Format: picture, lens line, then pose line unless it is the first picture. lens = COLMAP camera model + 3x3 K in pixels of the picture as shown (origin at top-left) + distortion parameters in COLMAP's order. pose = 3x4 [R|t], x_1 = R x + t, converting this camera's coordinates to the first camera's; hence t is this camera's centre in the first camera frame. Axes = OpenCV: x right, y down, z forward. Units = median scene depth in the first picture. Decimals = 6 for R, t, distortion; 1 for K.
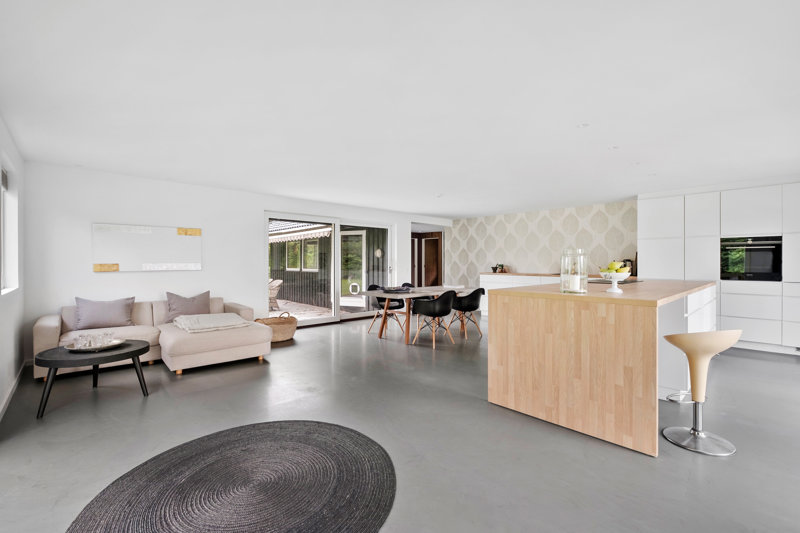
lens RADIAL K [[348.2, 0, 400.2], [0, 348.2, 264.8], [0, 0, 1]] dist [-0.003213, -0.000327]
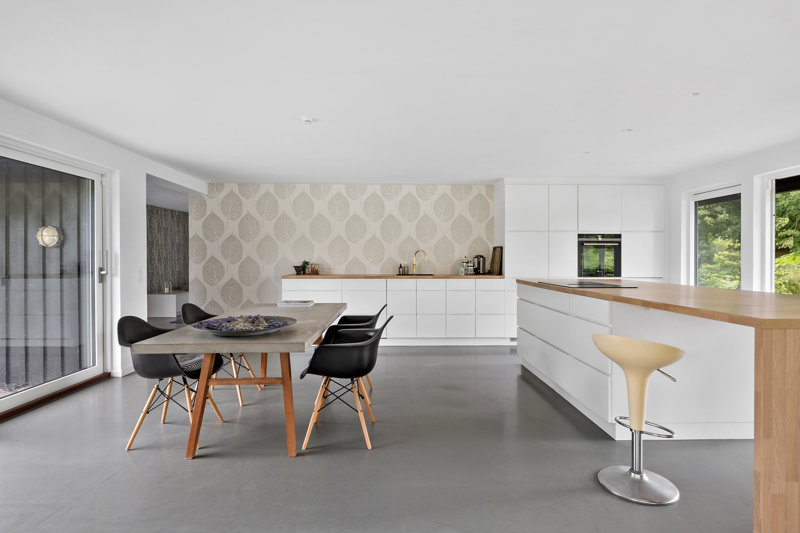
lens RADIAL K [[479.2, 0, 399.6], [0, 479.2, 266.4], [0, 0, 1]] dist [0.056937, 0.000721]
pose [[0.668371, -0.013434, 0.743707, -0.259101], [0.004456, 0.999891, 0.014057, -0.004611], [-0.743815, -0.006082, 0.668358, 0.291900]]
